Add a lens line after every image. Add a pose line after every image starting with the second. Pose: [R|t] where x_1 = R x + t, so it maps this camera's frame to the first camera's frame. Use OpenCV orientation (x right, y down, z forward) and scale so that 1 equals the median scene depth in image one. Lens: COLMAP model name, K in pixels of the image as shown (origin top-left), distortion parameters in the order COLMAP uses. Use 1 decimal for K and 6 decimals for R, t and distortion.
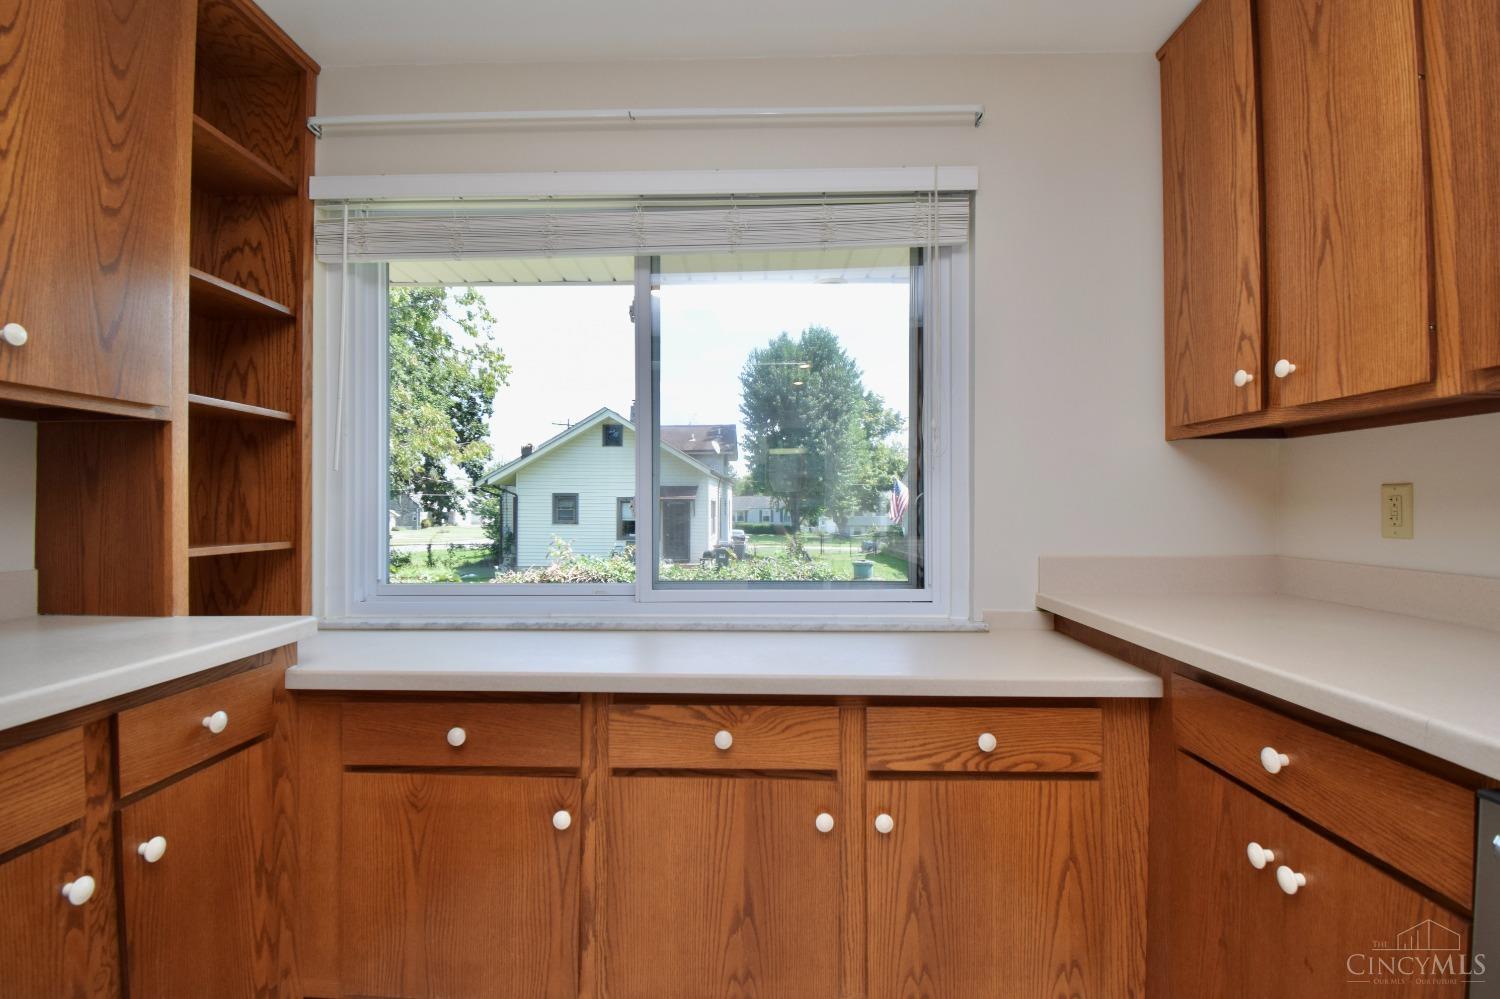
lens RADIAL K [[656.4, 0, 752.0], [0, 656.4, 501.1], [0, 0, 1]] dist [0.020187, -0.026389]
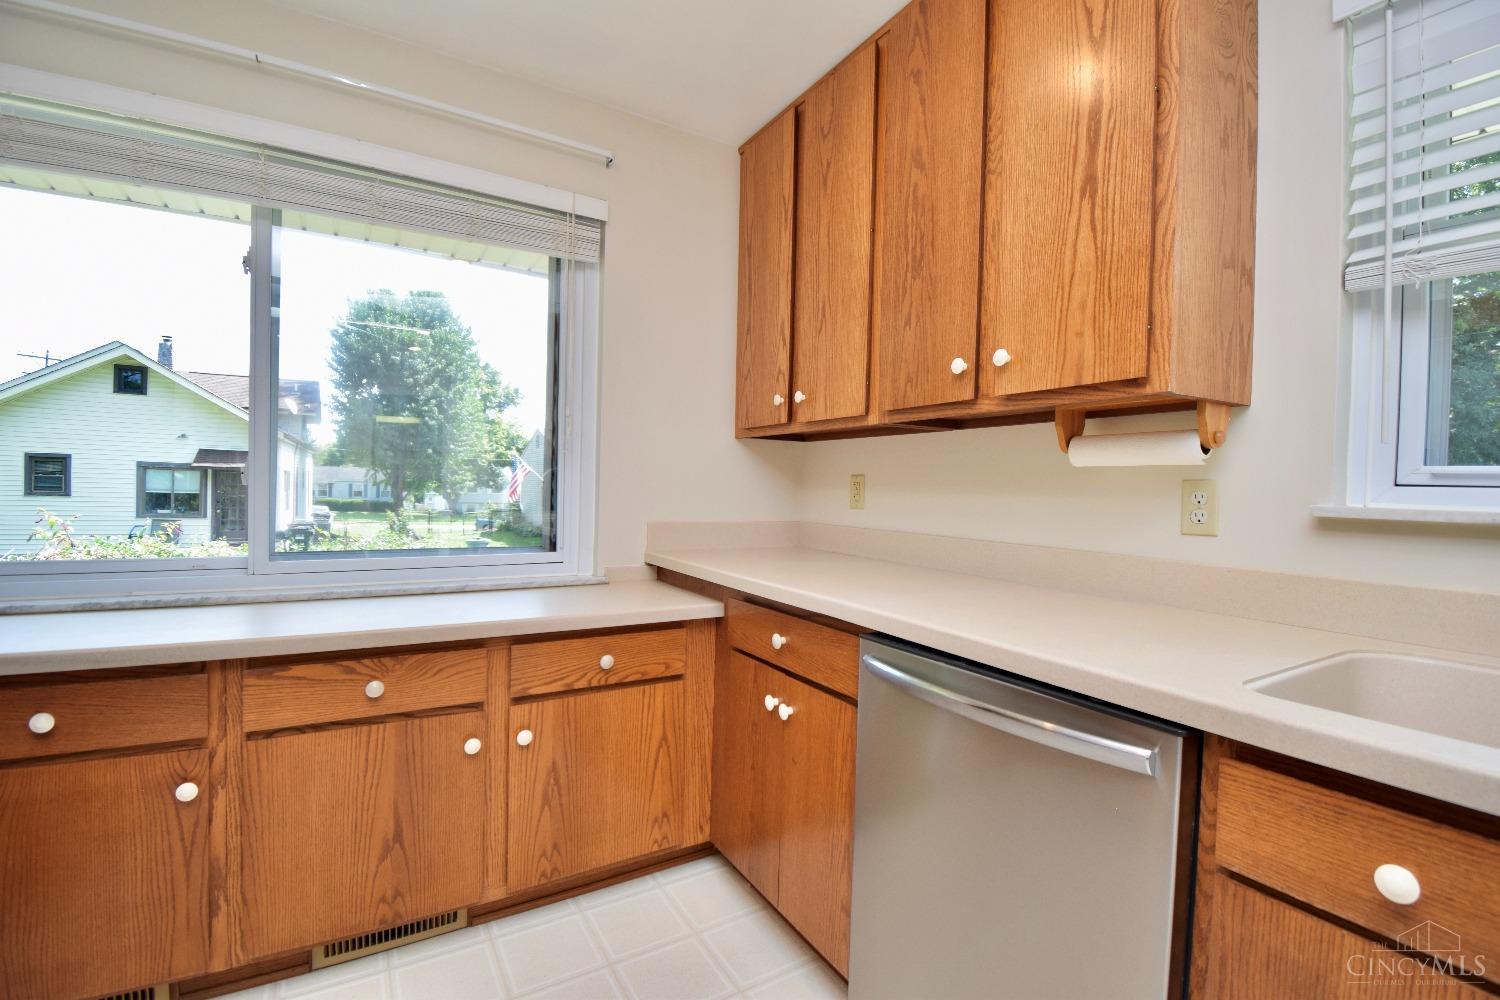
lens RADIAL K [[656.4, 0, 752.0], [0, 656.4, 501.6], [0, 0, 1]] dist [0.020187, -0.026389]
pose [[0.843964, 0.010247, 0.536301, -0.102020], [-0.028462, 0.999264, 0.025698, 0.005520], [-0.535643, -0.036953, 0.843635, -0.241073]]
